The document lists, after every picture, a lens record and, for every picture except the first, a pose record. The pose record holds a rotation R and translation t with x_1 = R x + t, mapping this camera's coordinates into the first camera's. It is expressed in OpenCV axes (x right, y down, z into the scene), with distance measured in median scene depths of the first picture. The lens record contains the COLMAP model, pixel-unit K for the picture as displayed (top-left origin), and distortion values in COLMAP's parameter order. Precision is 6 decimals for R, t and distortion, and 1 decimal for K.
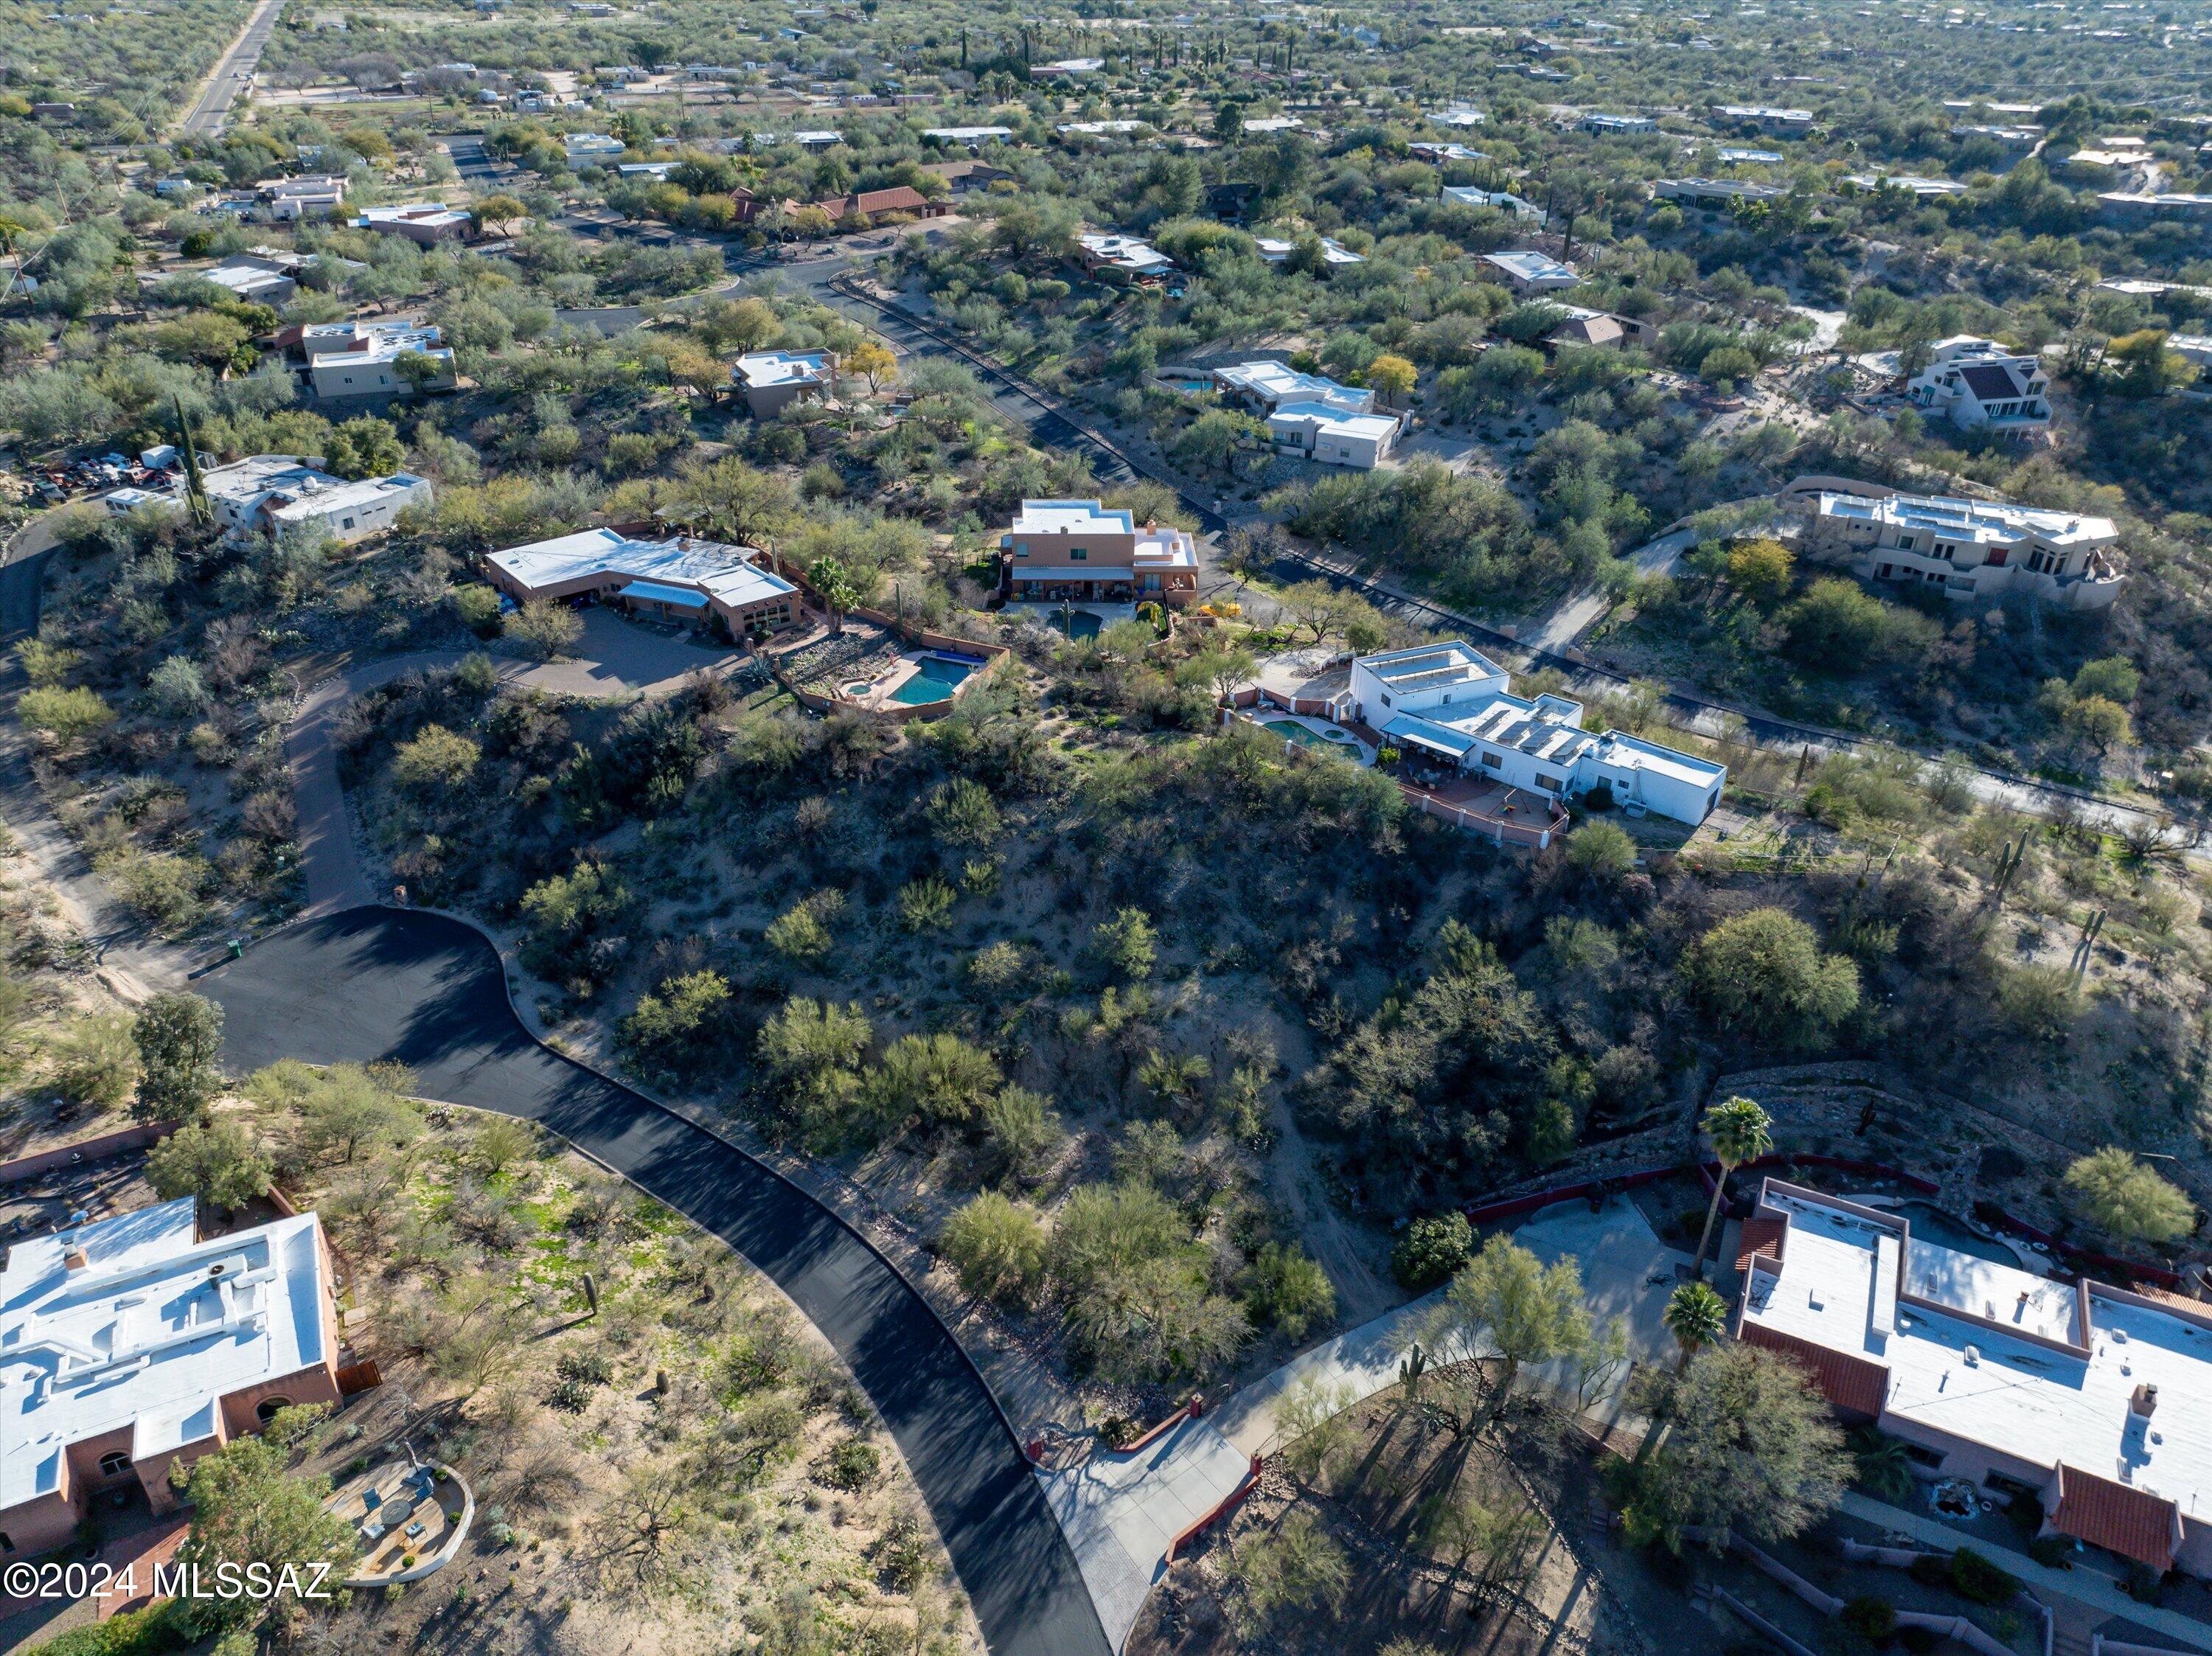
lens RADIAL K [[1519.2, 0, 1106.0], [0, 1519.2, 828.0], [0, 0, 1]] dist [-0.025924, 0.029012]
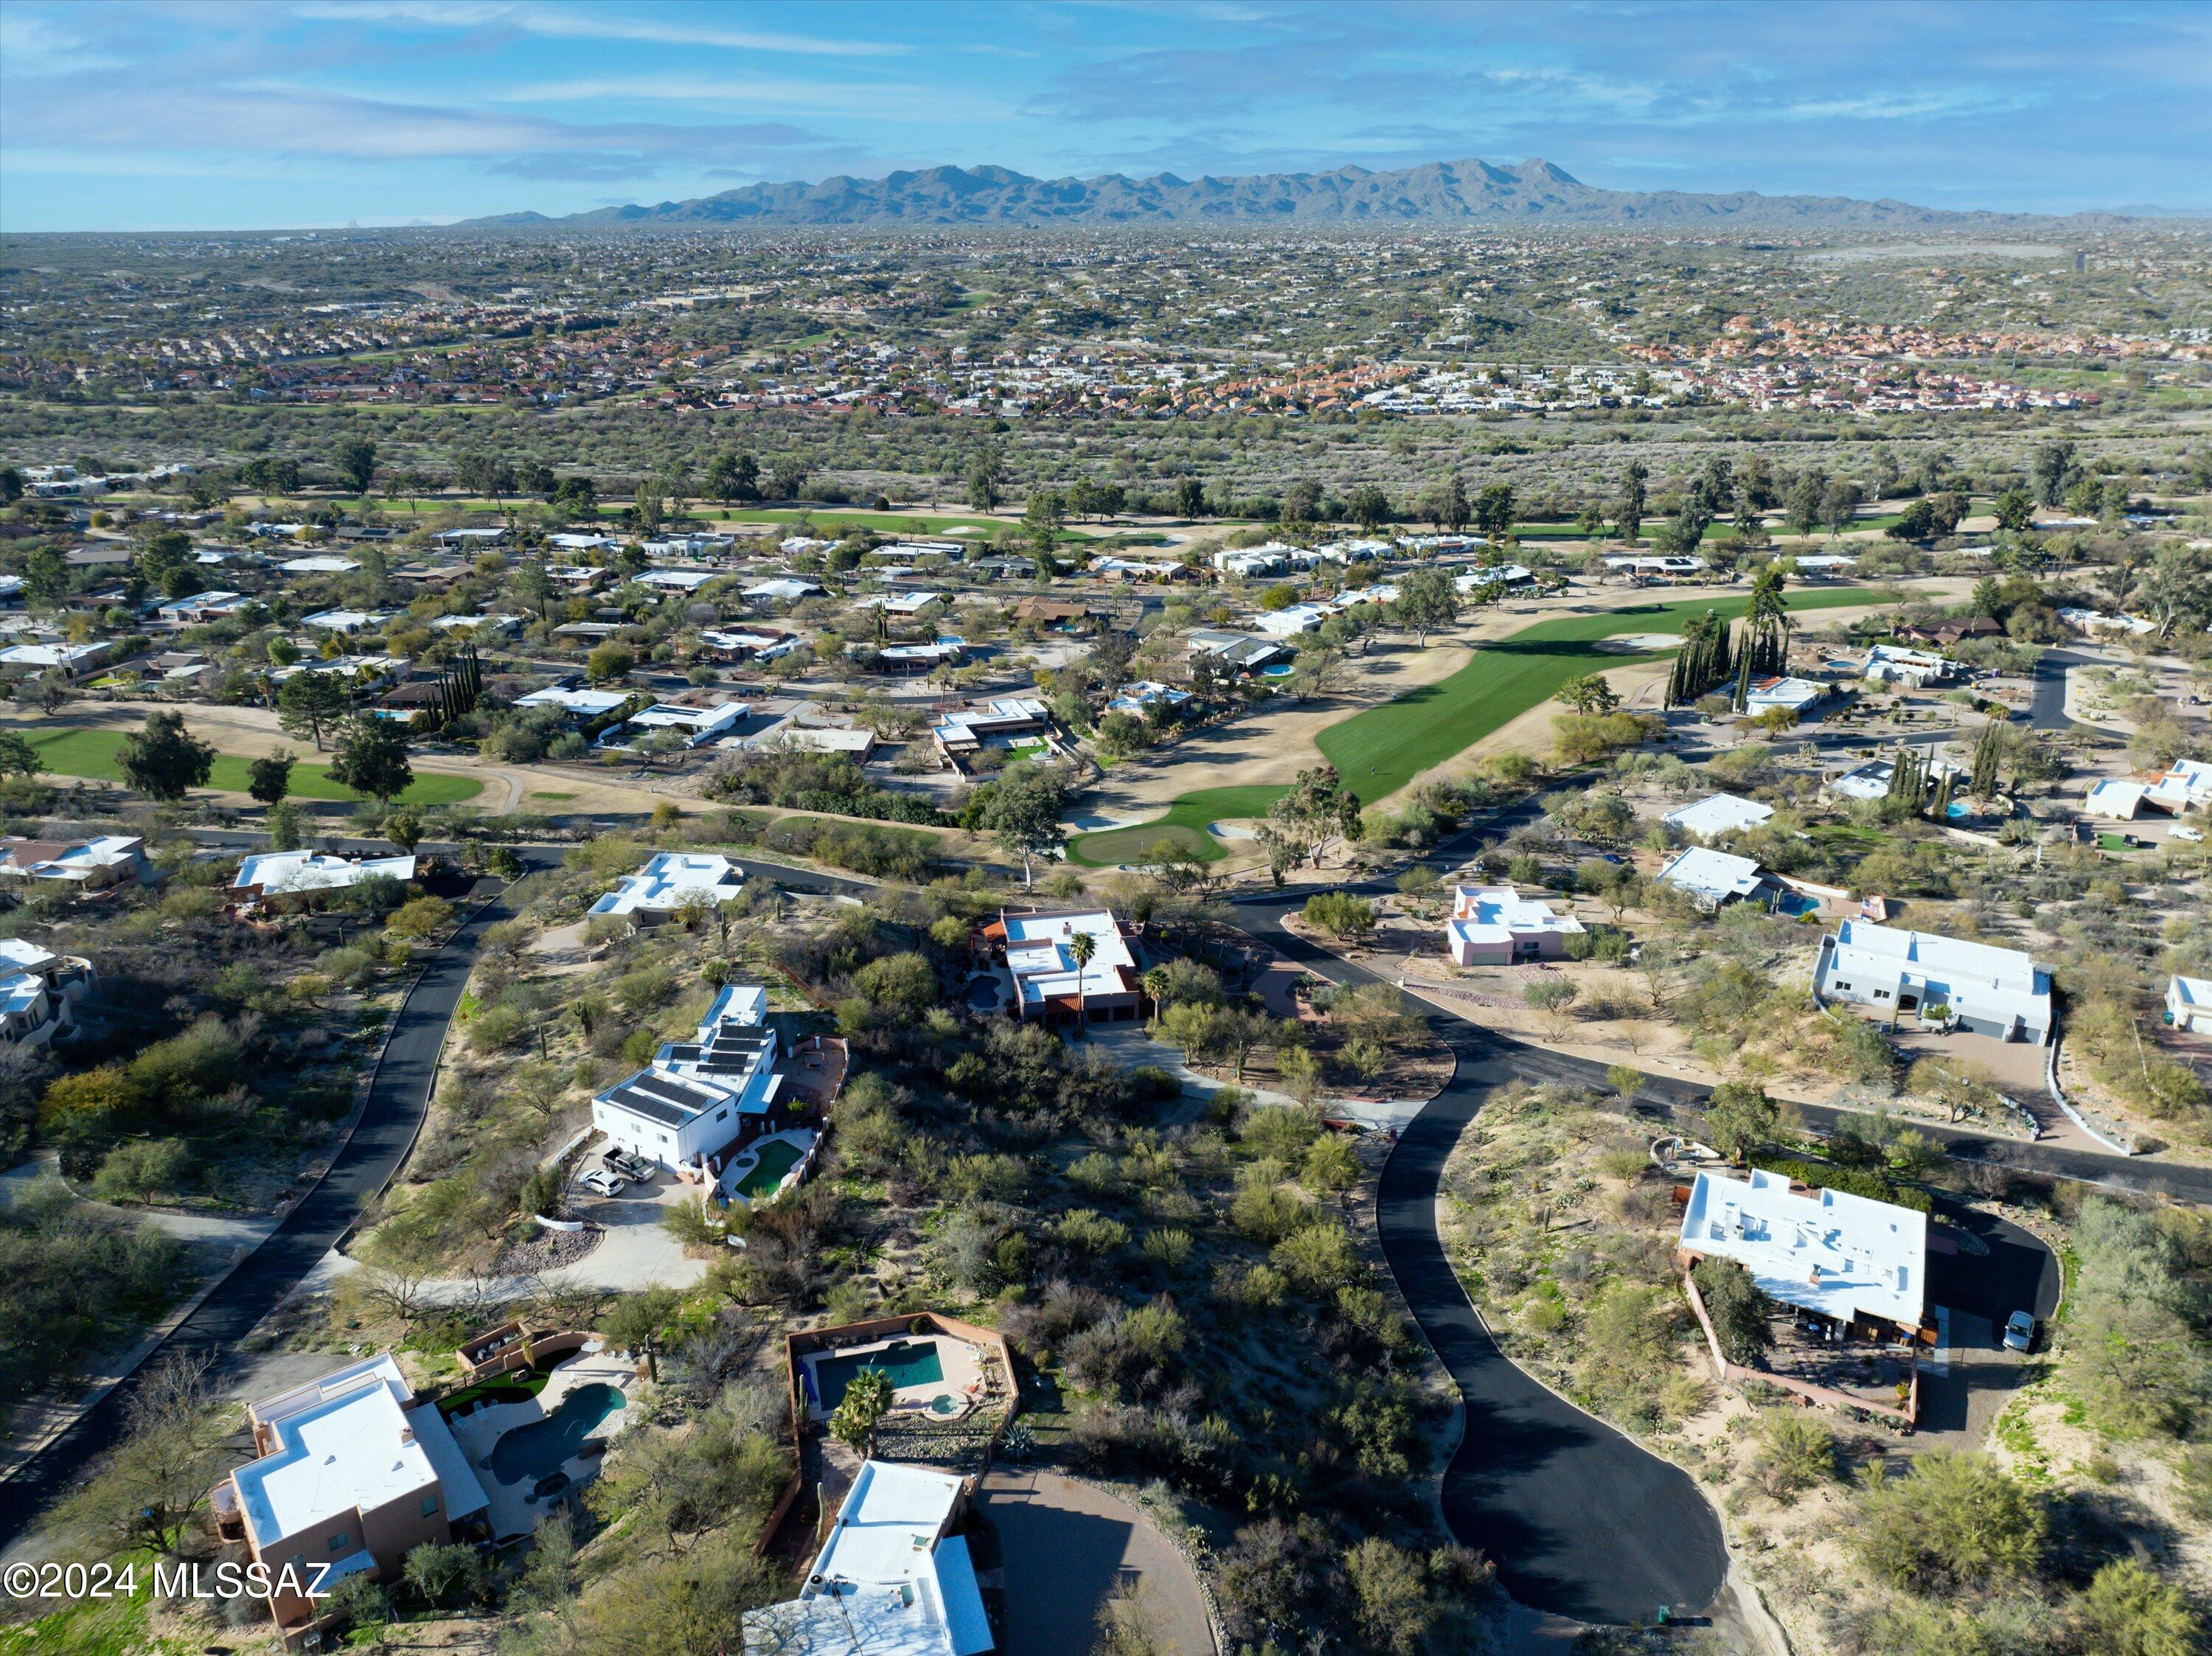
lens RADIAL K [[1543.3, 0, 1114.2], [0, 1543.3, 834.2], [0, 0, 1]] dist [-0.006366, -0.004153]
pose [[-0.597777, -0.314189, 0.737528, -0.639289], [0.402297, 0.678199, 0.614982, -0.677254], [-0.693411, 0.664328, -0.279015, 0.818023]]
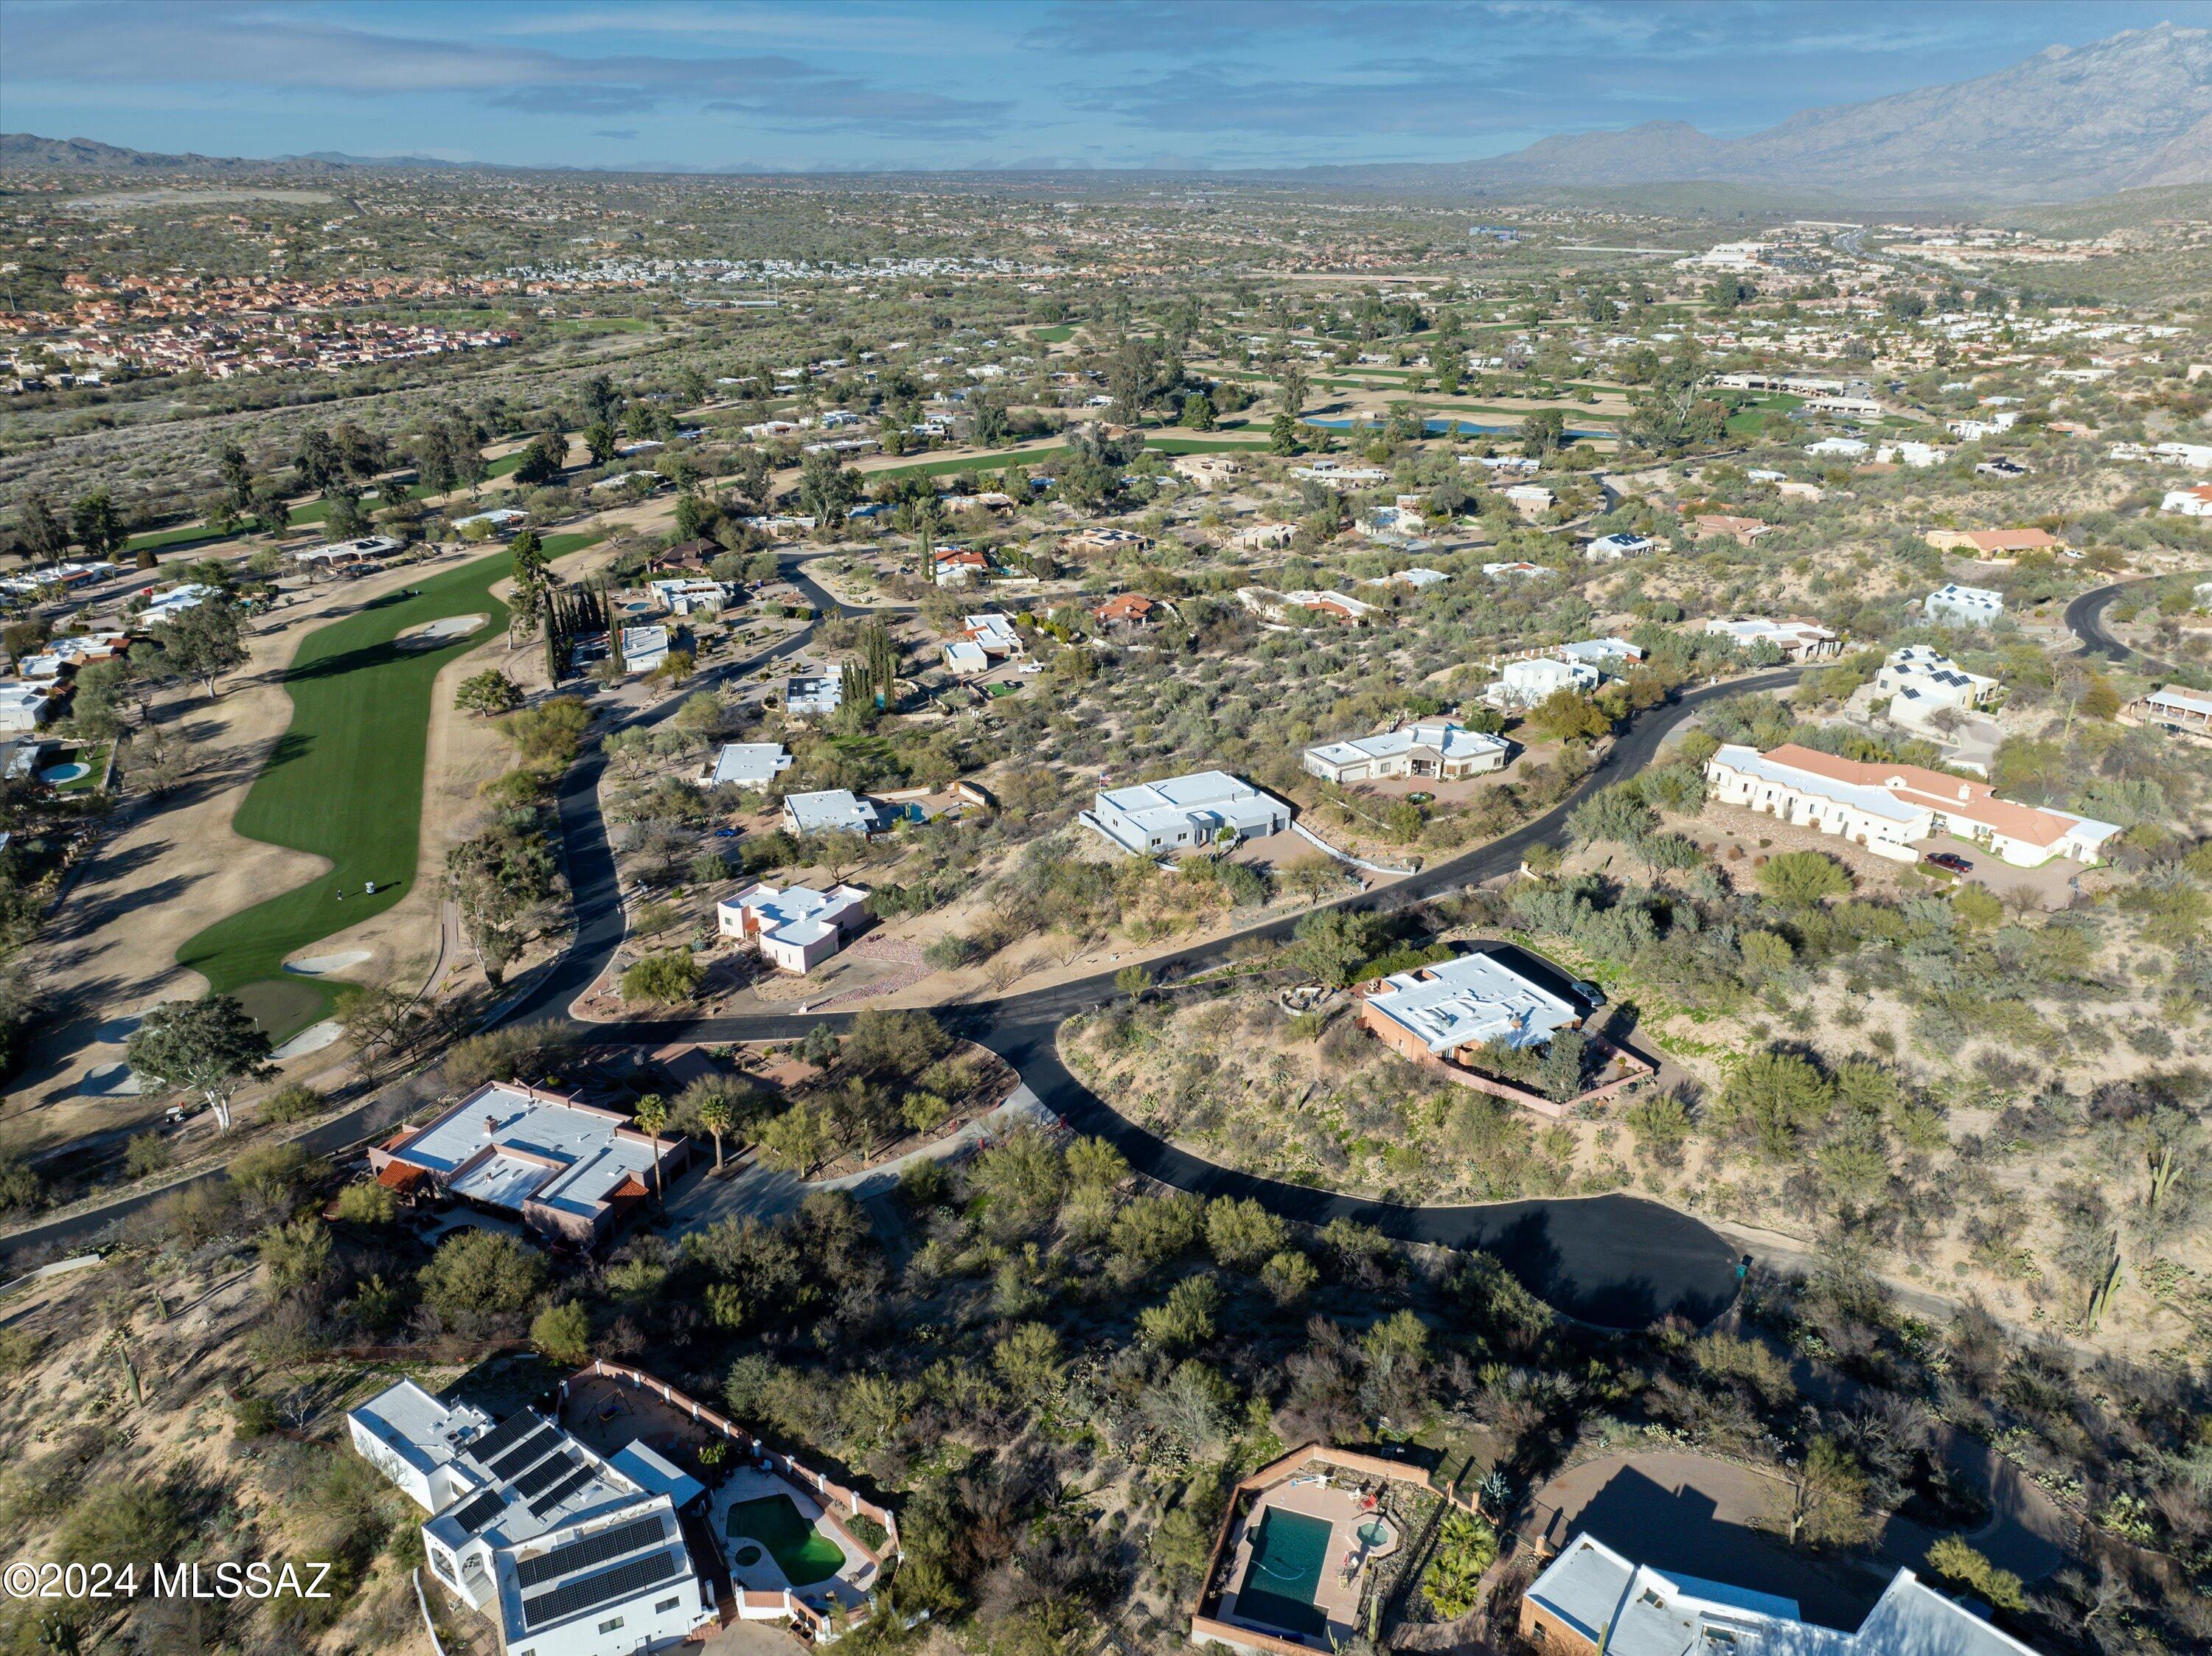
lens RADIAL K [[1543.3, 0, 1114.2], [0, 1543.3, 834.2], [0, 0, 1]] dist [-0.006366, -0.004153]
pose [[-0.997466, 0.000797, -0.071139, 0.018347], [-0.057205, 0.585492, 0.808658, -0.773292], [0.042295, 0.810678, -0.583963, 0.985735]]
